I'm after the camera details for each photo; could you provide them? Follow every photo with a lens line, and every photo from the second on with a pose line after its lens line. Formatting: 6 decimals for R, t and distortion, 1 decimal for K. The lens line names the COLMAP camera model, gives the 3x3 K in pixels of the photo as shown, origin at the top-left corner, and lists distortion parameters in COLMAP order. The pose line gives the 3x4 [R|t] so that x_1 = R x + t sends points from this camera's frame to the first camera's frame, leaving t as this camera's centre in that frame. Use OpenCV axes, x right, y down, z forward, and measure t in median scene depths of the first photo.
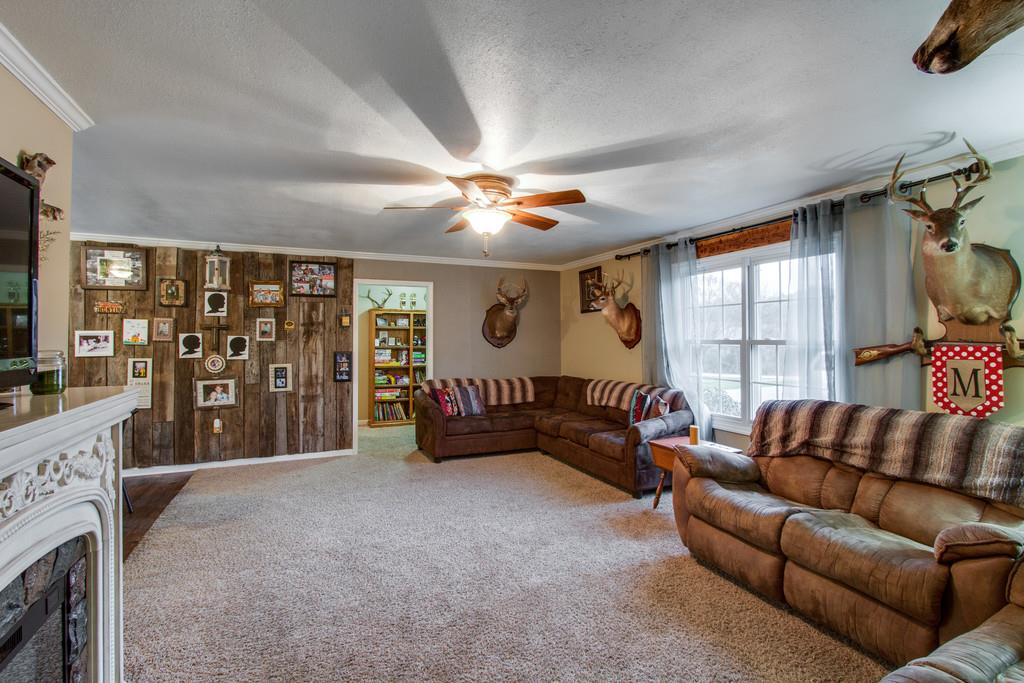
lens RADIAL K [[475.3, 0, 512.0], [0, 475.3, 341.5], [0, 0, 1]] dist [-0.000773, -0.000029]
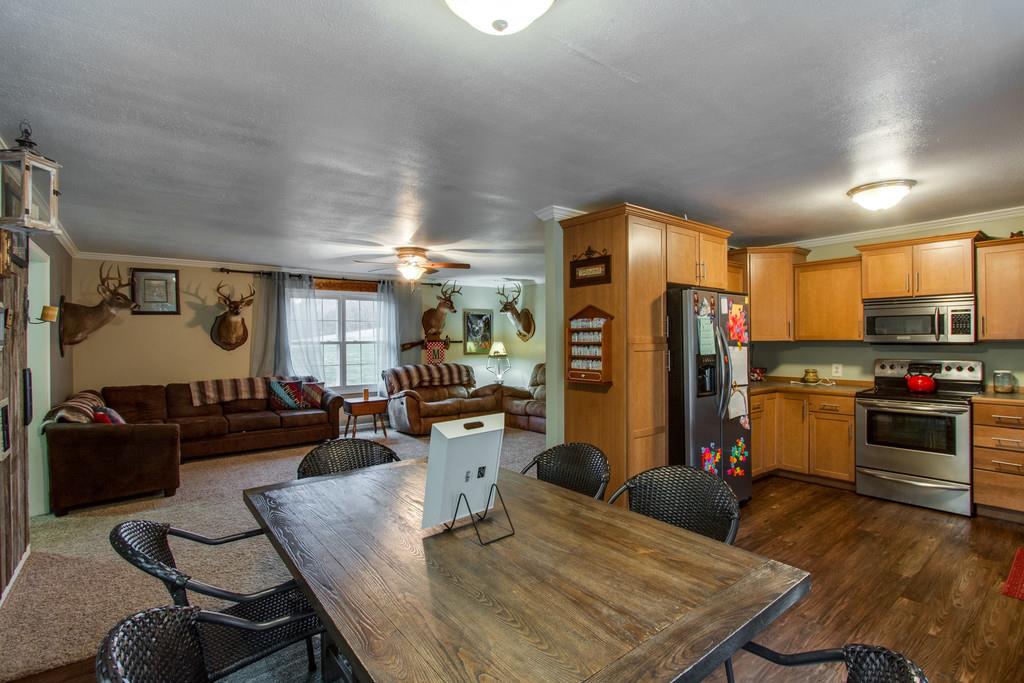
lens RADIAL K [[475.3, 0, 512.0], [0, 475.3, 341.5], [0, 0, 1]] dist [-0.000773, -0.000029]
pose [[-0.222630, 0.007095, 0.974877, -1.452991], [0.024011, 0.999710, -0.001793, 0.016966], [-0.974607, 0.023009, -0.222736, 0.820558]]
